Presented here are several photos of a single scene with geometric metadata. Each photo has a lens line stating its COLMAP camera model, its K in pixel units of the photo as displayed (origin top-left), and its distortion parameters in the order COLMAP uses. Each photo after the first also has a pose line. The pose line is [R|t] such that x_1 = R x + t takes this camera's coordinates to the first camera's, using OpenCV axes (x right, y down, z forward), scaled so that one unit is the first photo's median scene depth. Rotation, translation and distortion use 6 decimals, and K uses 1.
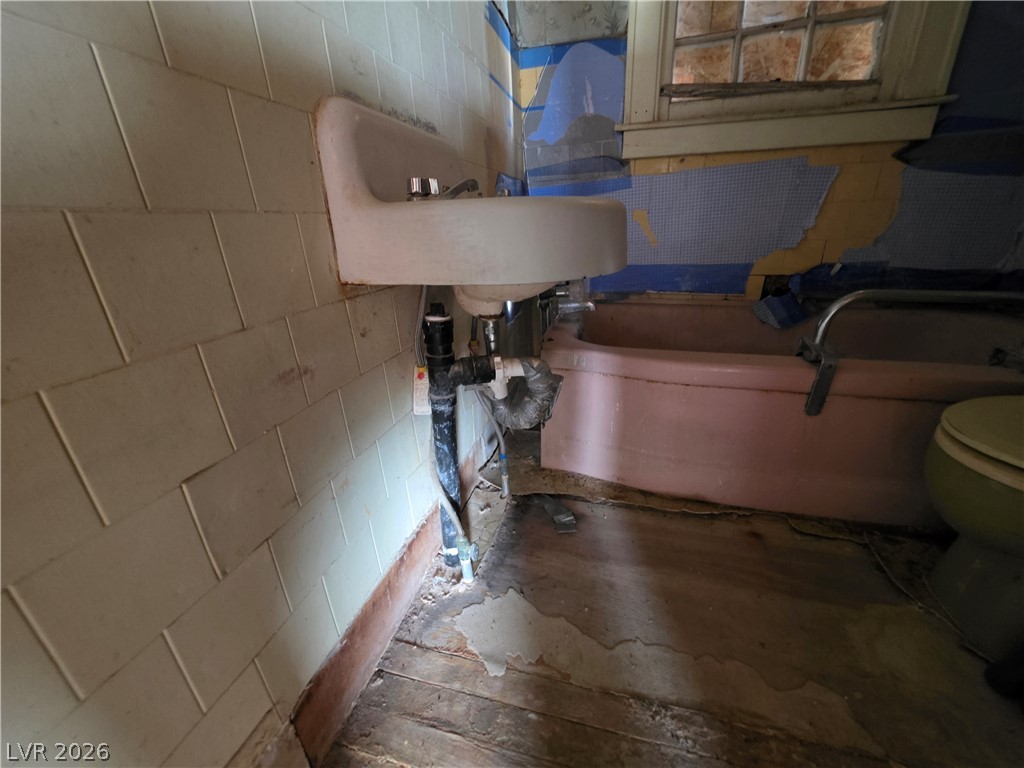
lens RADIAL K [[413.9, 0, 513.6], [0, 413.9, 383.1], [0, 0, 1]] dist [-0.006218, 0.001264]
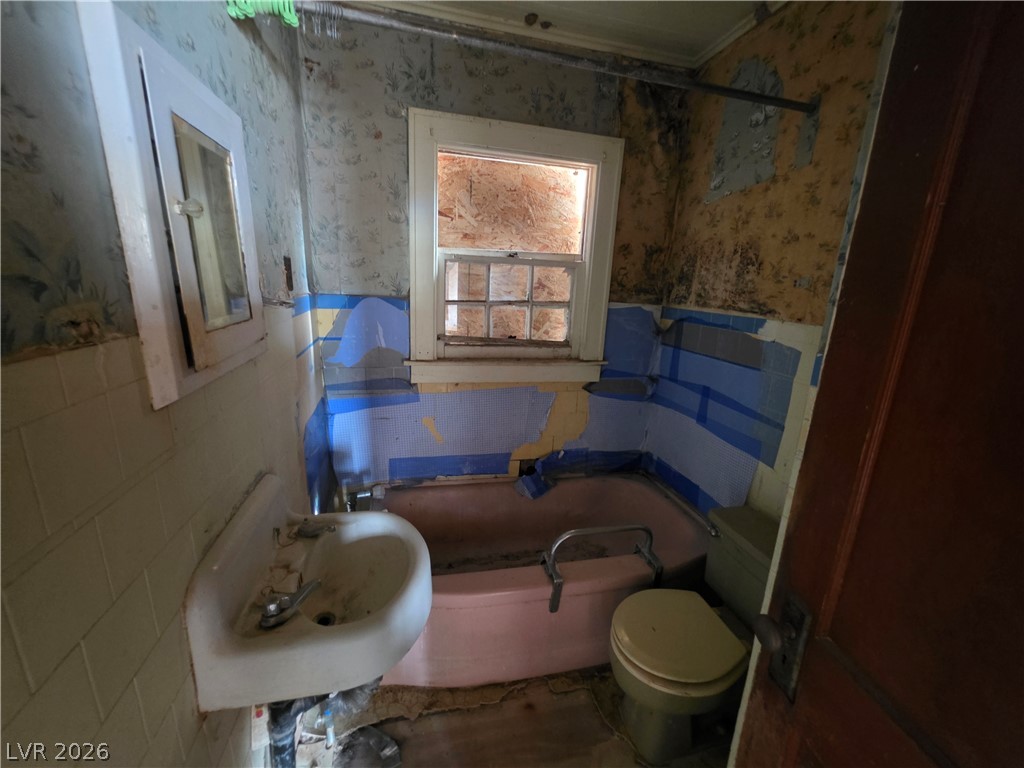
lens RADIAL K [[413.9, 0, 515.5], [0, 413.9, 381.2], [0, 0, 1]] dist [-0.006218, 0.001264]
pose [[0.871431, -0.033402, 0.489380, -0.078038], [0.094250, 0.990491, -0.100225, -0.425715], [-0.481379, 0.133464, 0.866292, -0.247823]]
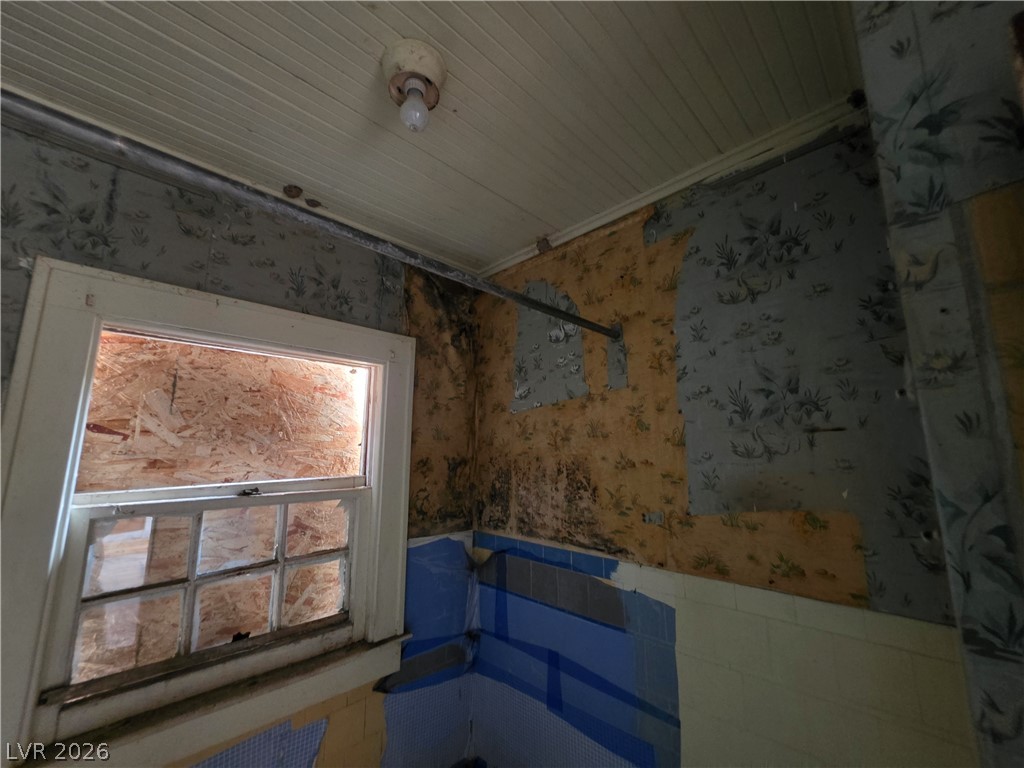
lens RADIAL K [[413.9, 0, 512.4], [0, 413.9, 379.9], [0, 0, 1]] dist [-0.006218, 0.001264]
pose [[0.499218, 0.186380, 0.846194, 0.117922], [0.290994, 0.883809, -0.366339, -0.718154], [-0.816152, 0.429120, 0.386978, 0.037614]]
